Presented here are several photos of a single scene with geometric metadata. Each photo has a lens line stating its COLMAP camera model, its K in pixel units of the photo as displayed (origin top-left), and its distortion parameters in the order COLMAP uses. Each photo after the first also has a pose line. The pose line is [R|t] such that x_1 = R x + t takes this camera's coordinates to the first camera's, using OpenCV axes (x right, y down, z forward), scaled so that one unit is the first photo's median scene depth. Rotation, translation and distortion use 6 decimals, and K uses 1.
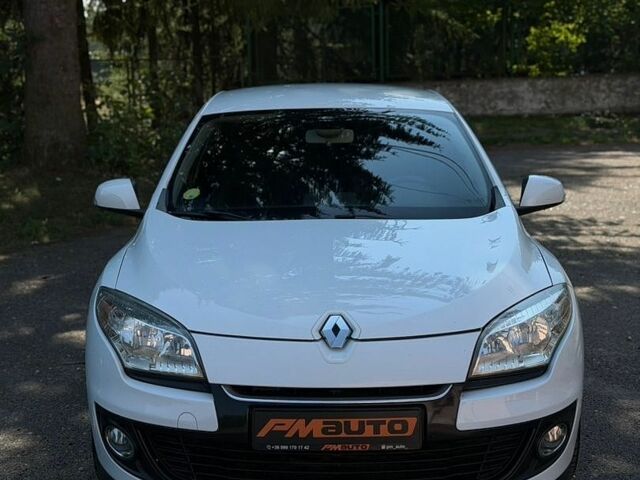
lens RADIAL K [[1164.4, 0, 319.5], [0, 1164.4, 240.7], [0, 0, 1]] dist [0.118081, 0.000000]
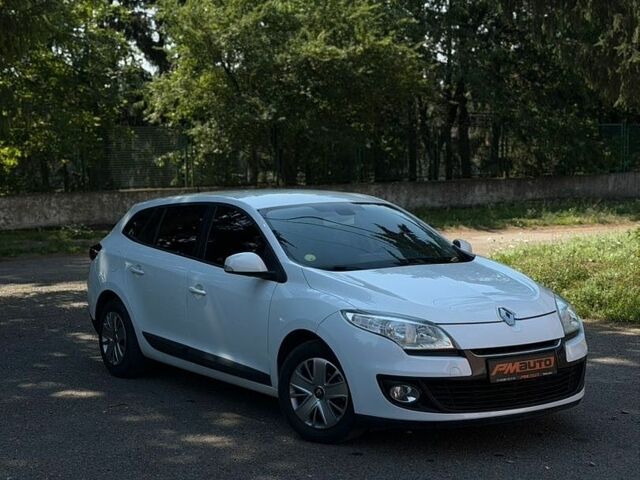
lens RADIAL K [[1164.4, 0, 319.8], [0, 1164.4, 239.9], [0, 0, 1]] dist [0.118081, 0.000000]
pose [[0.821944, -0.037229, 0.568351, -1.228519], [0.096280, 0.992583, -0.074221, 0.064689], [-0.561372, 0.115726, 0.819432, -0.339864]]
